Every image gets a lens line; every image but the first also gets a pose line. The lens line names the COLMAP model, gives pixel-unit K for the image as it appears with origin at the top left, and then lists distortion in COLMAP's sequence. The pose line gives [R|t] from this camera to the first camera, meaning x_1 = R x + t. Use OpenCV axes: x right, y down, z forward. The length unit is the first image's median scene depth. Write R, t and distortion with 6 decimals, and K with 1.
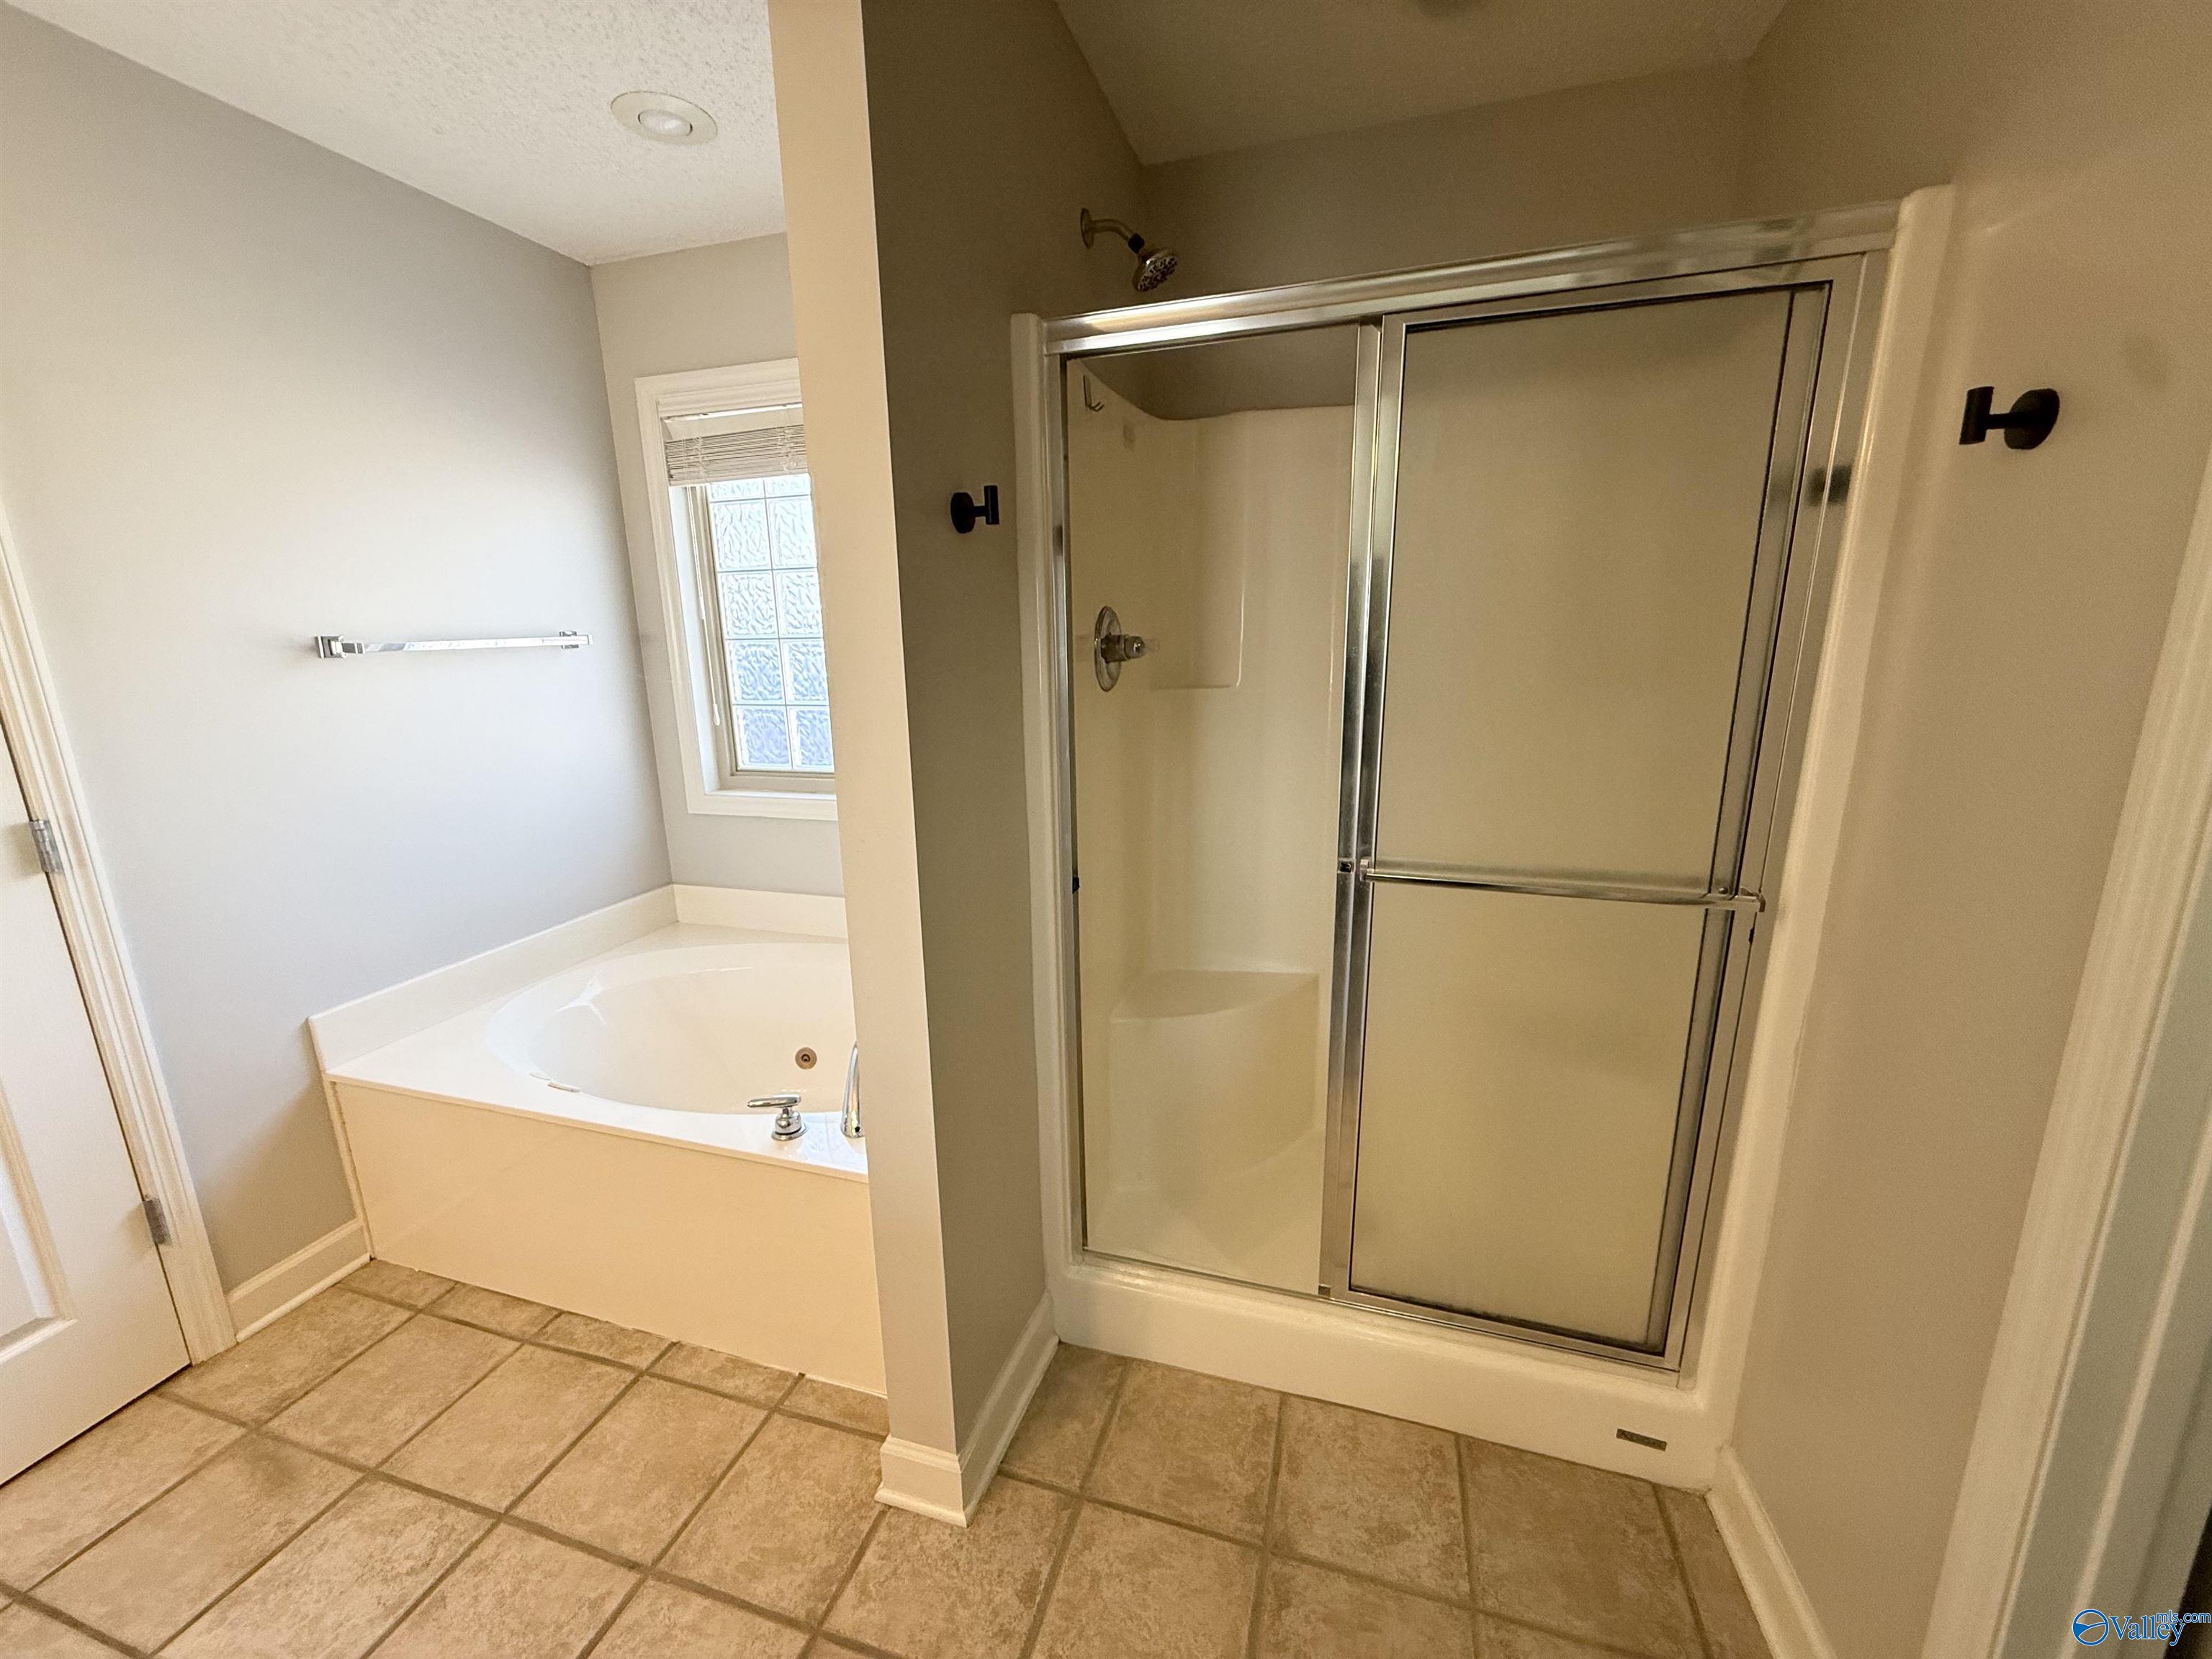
lens RADIAL K [[873.3, 0, 1106.3], [0, 873.3, 828.2], [0, 0, 1]] dist [0.000083, 0.000201]
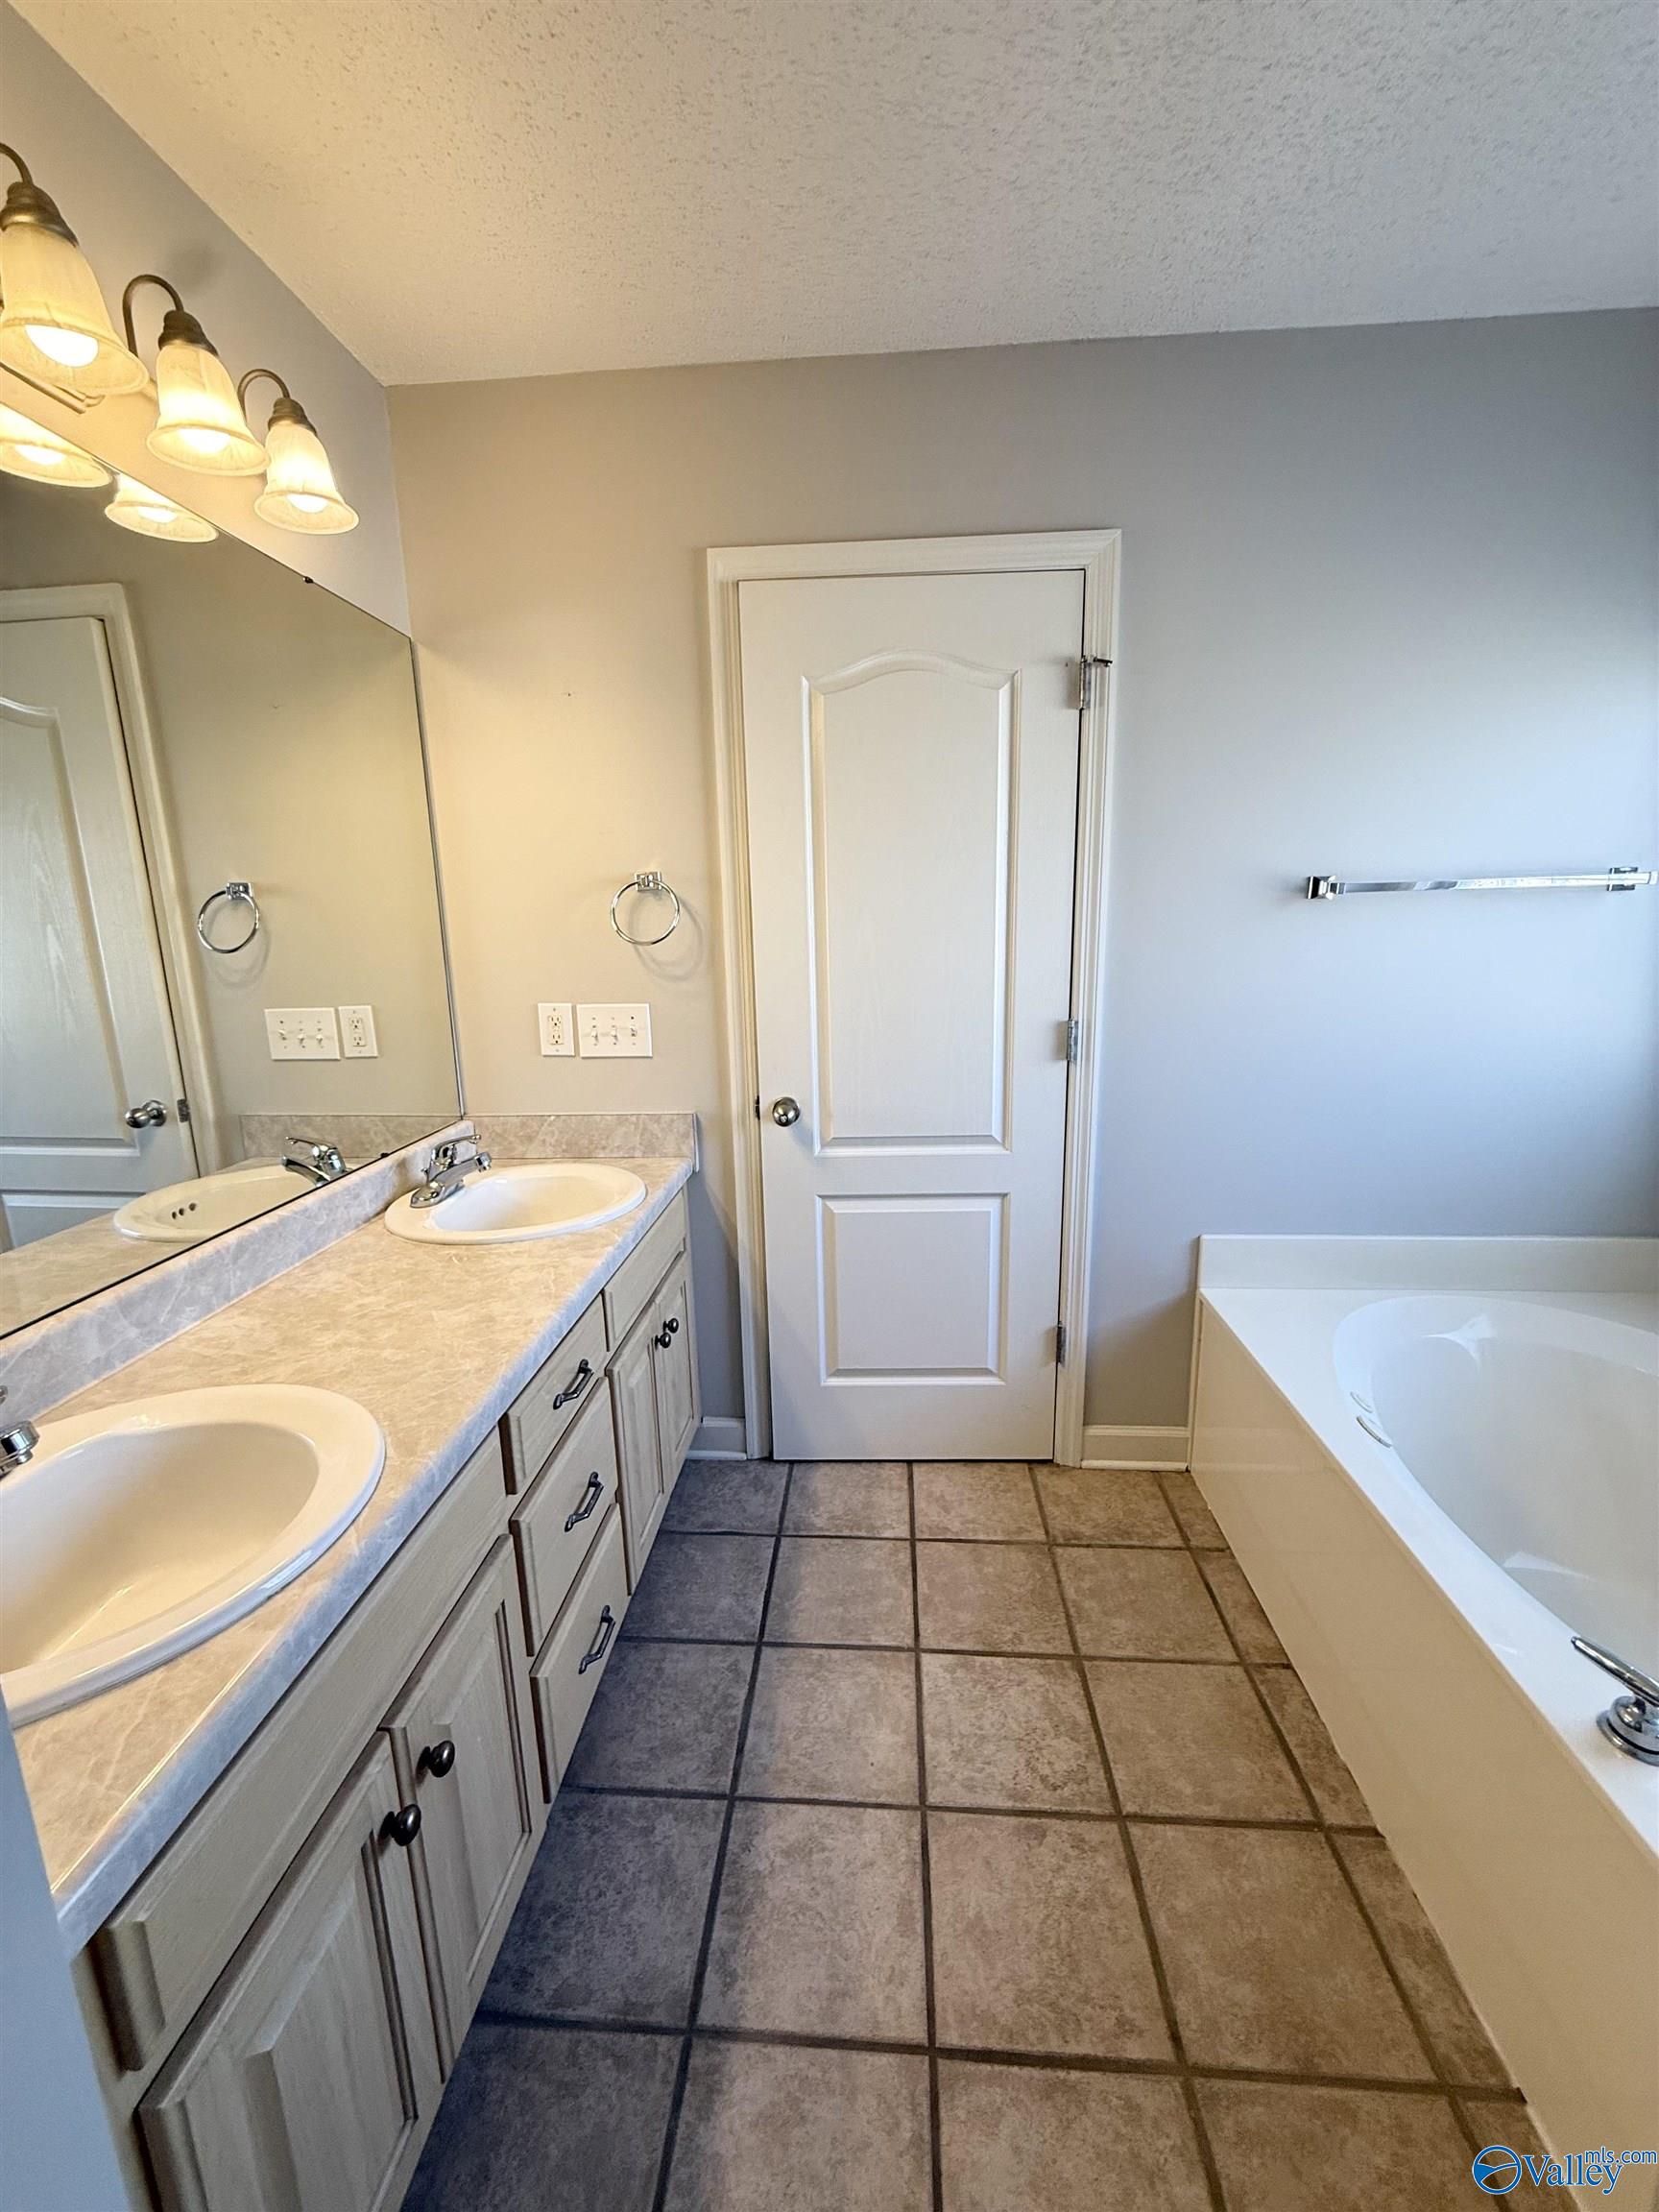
lens RADIAL K [[873.3, 0, 844.0], [0, 873.3, 1098.9], [0, 0, 1]] dist [0.000083, 0.000201]
pose [[0.224280, 0.215505, -0.950398, -0.031328], [-0.201097, 0.964487, 0.171244, -0.043372], [0.953550, 0.152715, 0.259653, 0.302424]]
